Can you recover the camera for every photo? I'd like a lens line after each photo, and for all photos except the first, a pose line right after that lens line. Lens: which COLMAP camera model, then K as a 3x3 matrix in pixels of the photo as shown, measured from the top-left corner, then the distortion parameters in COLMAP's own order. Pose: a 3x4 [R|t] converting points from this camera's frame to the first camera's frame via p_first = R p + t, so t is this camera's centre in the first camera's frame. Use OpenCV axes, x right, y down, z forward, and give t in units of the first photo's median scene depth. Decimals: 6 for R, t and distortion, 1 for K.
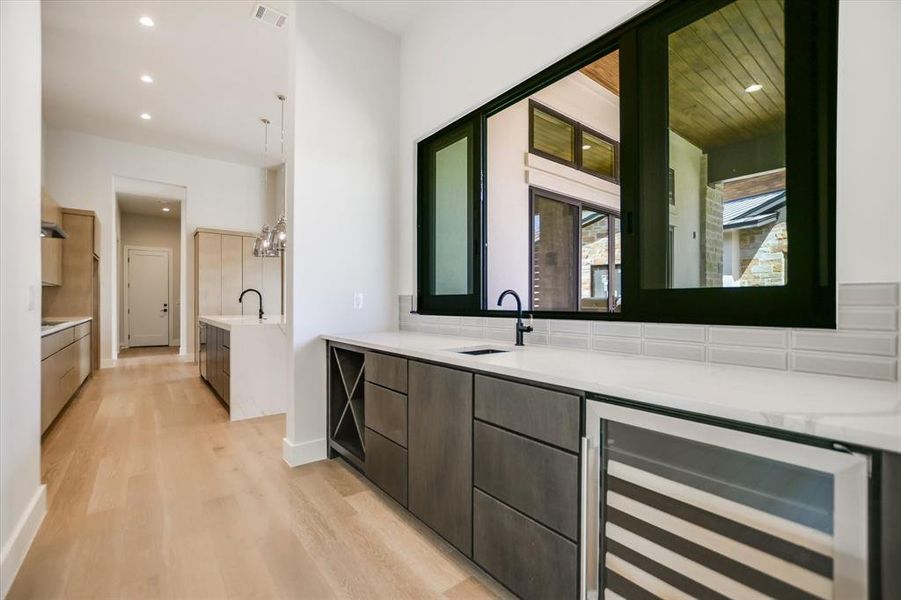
lens RADIAL K [[384.1, 0, 424.1], [0, 384.1, 303.6], [0, 0, 1]] dist [-0.000313, 0.001717]
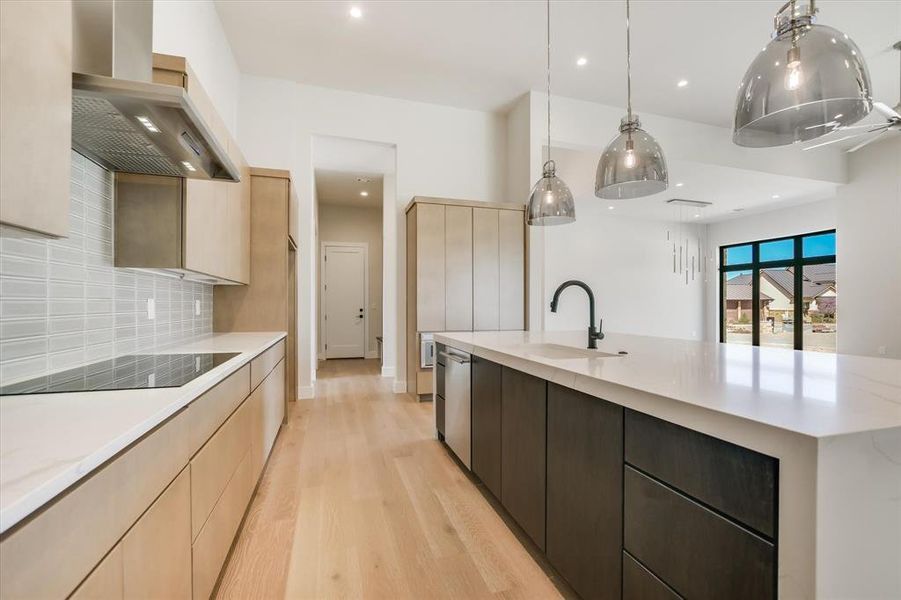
lens RADIAL K [[384.1, 0, 434.3], [0, 384.1, 303.5], [0, 0, 1]] dist [-0.000313, 0.001717]
pose [[0.933421, -0.004786, -0.358752, -0.323447], [0.002326, 0.999971, -0.007287, -0.006812], [0.358776, 0.005967, 0.933404, 0.393356]]
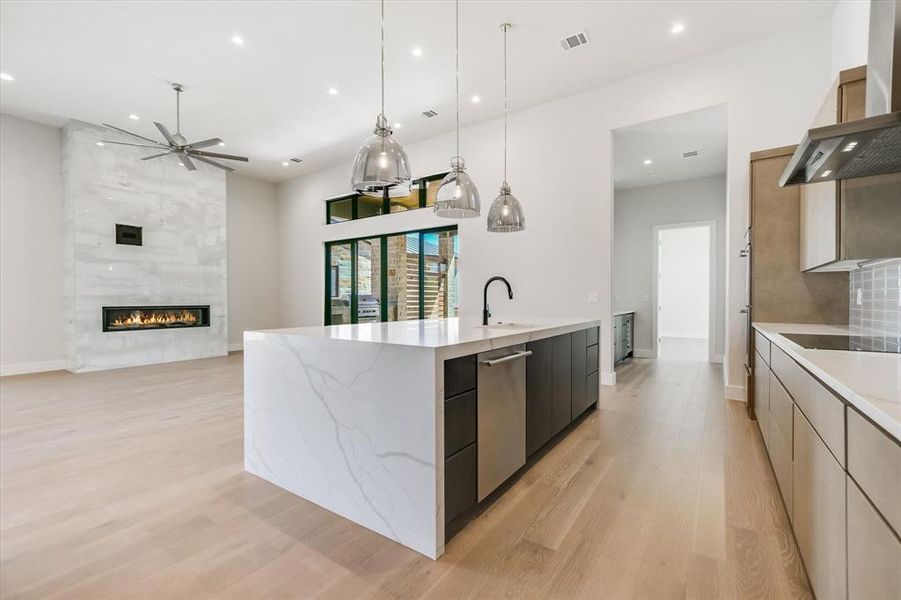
lens RADIAL K [[384.1, 0, 470.0], [0, 384.1, 304.6], [0, 0, 1]] dist [-0.000313, 0.001717]
pose [[-0.356091, -0.014413, 0.934340, -0.738843], [0.002131, 0.999866, 0.016236, -0.002719], [-0.934449, 0.007772, -0.356012, 0.925763]]
